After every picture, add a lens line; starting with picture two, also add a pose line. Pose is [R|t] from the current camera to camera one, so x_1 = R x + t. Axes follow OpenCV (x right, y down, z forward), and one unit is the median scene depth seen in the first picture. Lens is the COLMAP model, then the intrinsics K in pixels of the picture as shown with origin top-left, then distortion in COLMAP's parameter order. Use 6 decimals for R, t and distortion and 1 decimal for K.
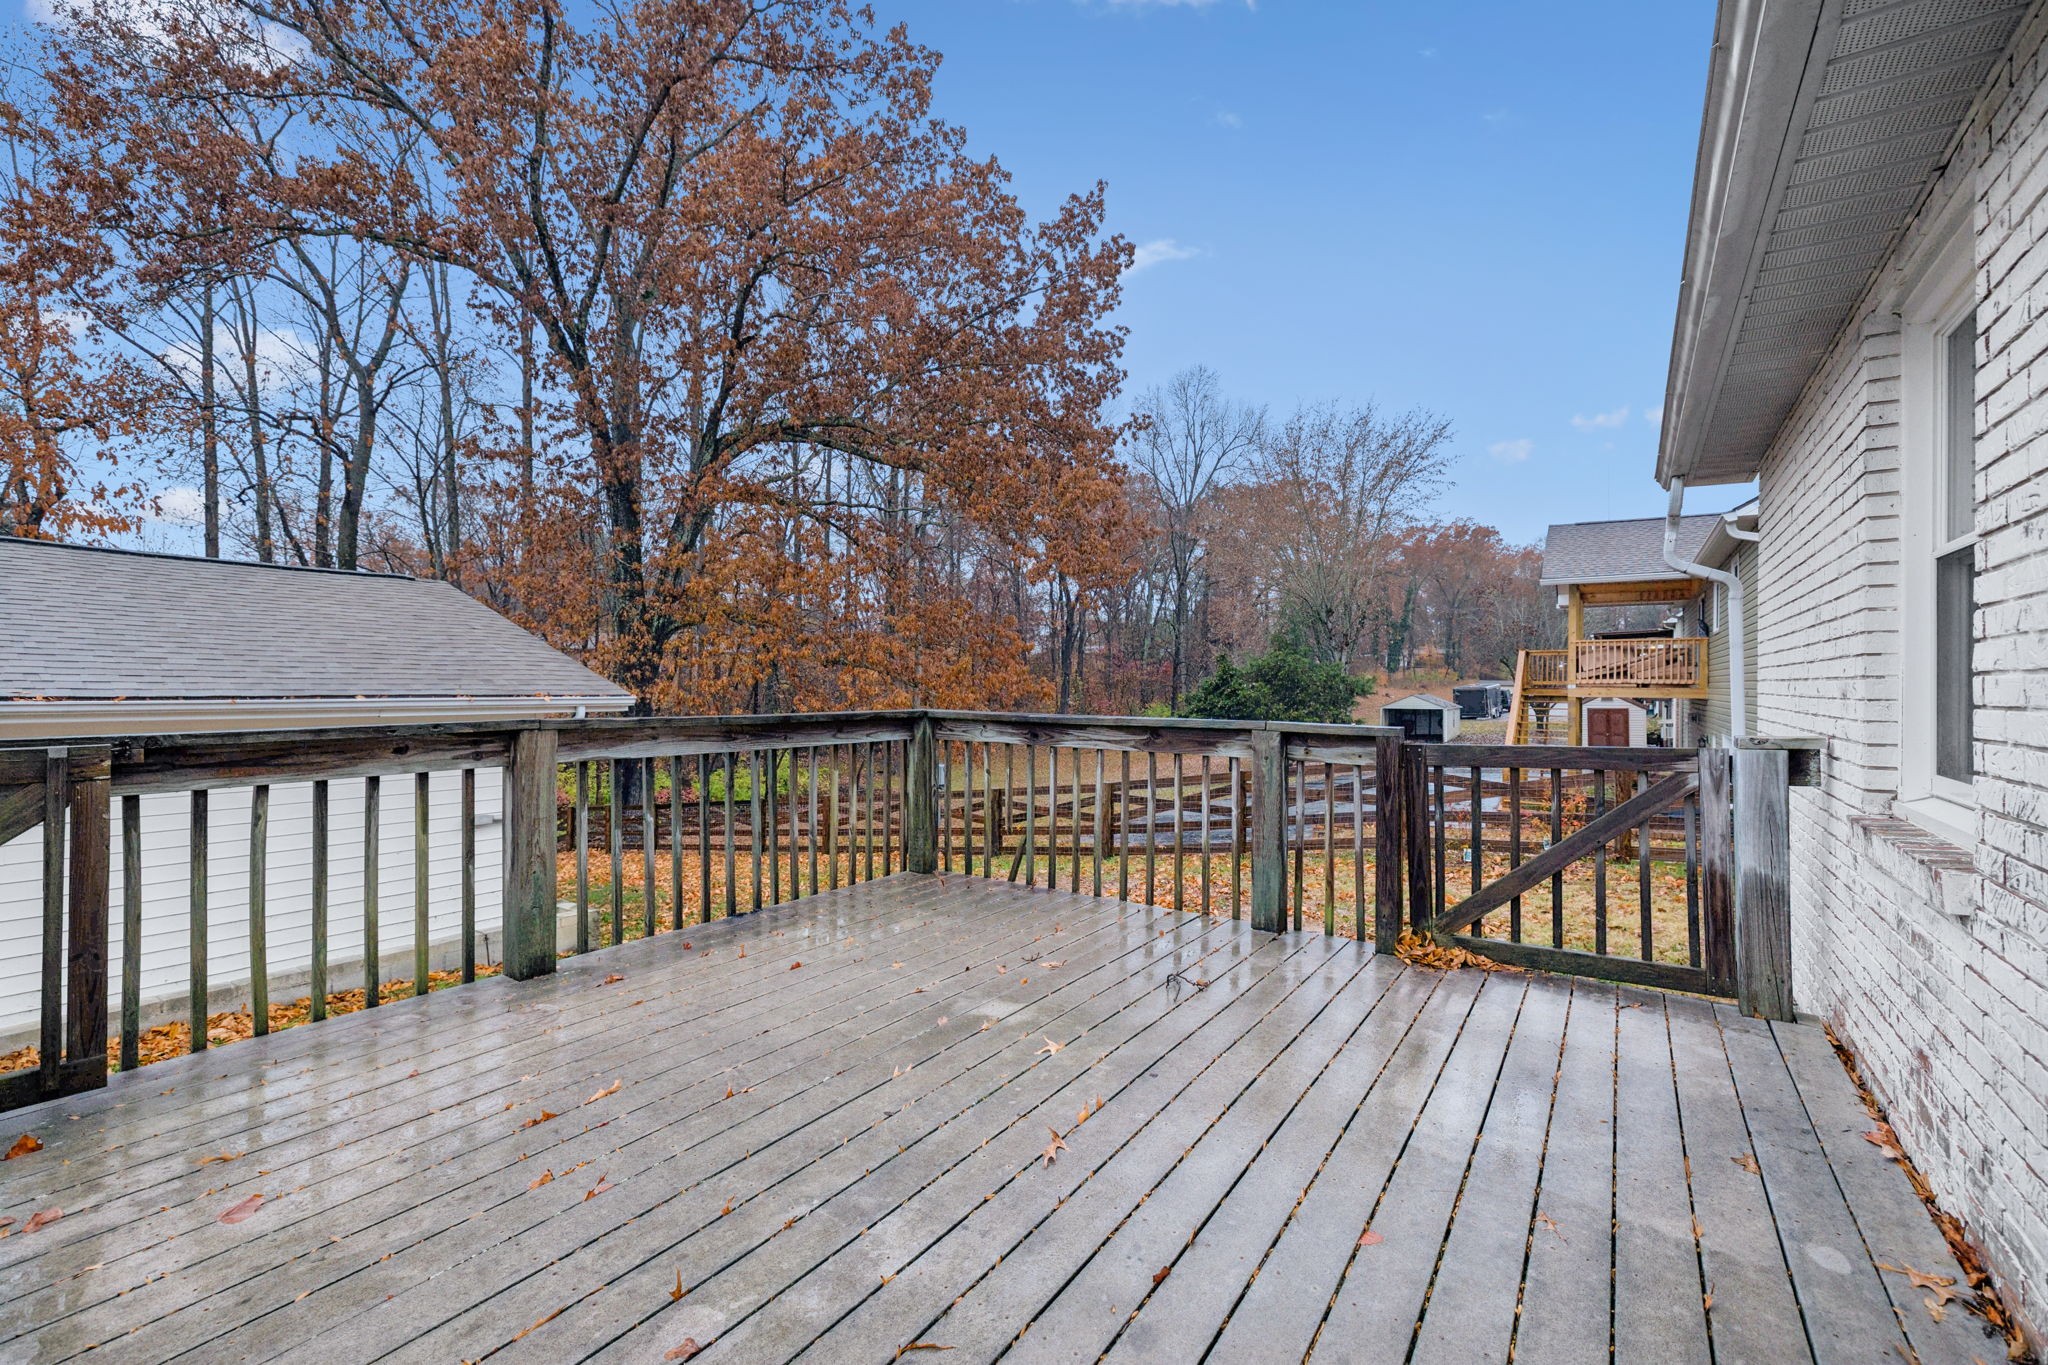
lens RADIAL K [[883.1, 0, 1024.0], [0, 883.1, 682.5], [0, 0, 1]] dist [-0.000899, 0.000201]
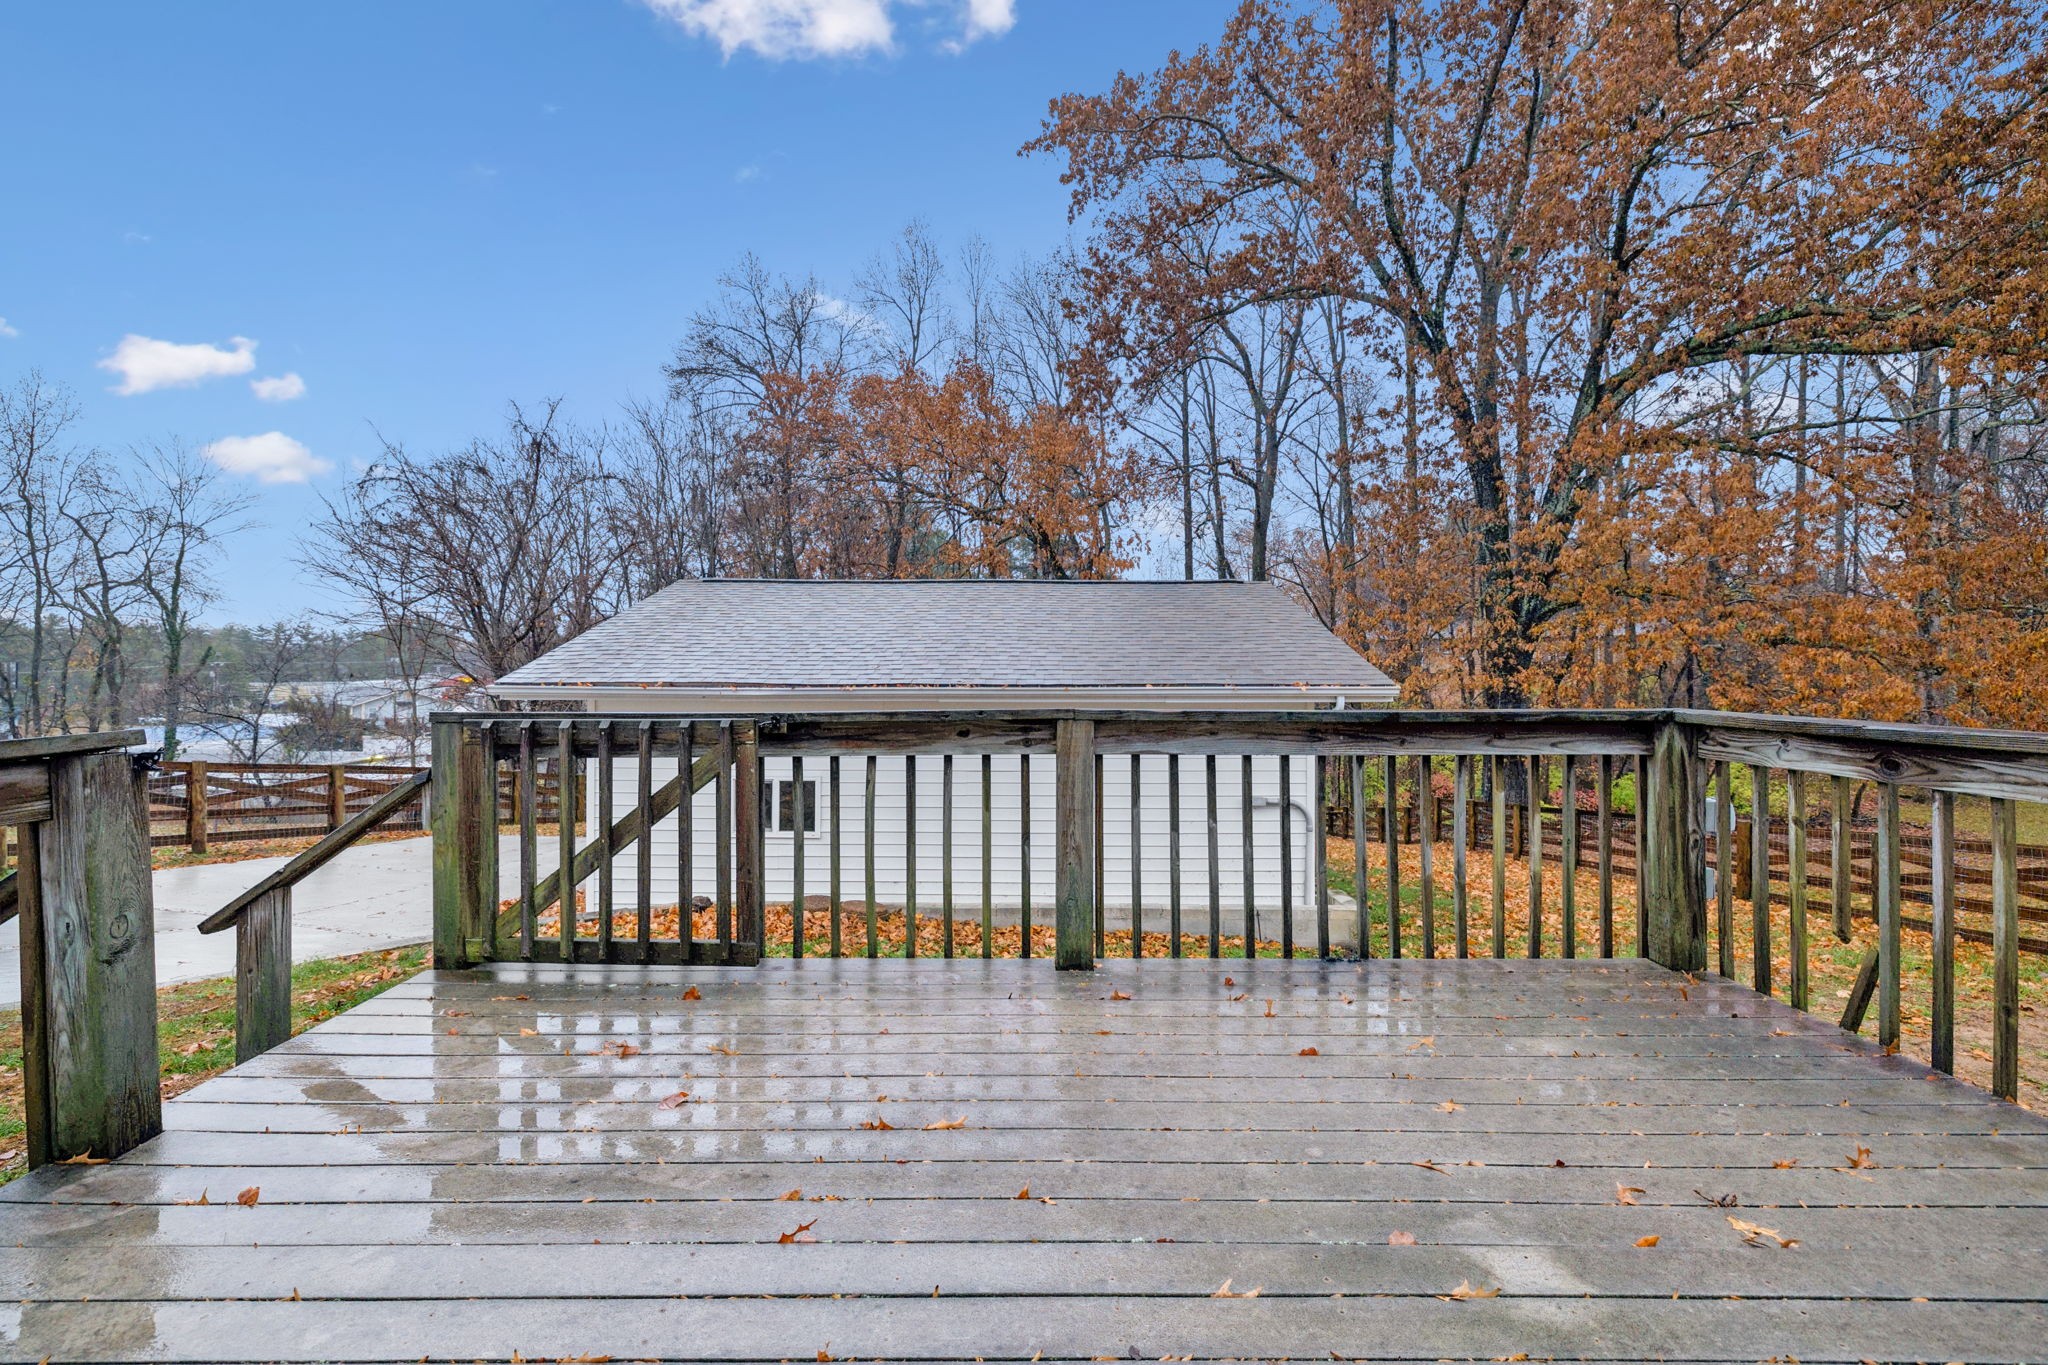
lens RADIAL K [[867.5, 0, 1026.8], [0, 867.5, 666.1], [0, 0, 1]] dist [-0.000569, -0.000366]
pose [[0.553574, -0.013642, -0.832688, 0.049131], [0.007914, 0.999907, -0.011120, 0.000923], [0.832762, -0.000434, 0.553631, 0.090020]]
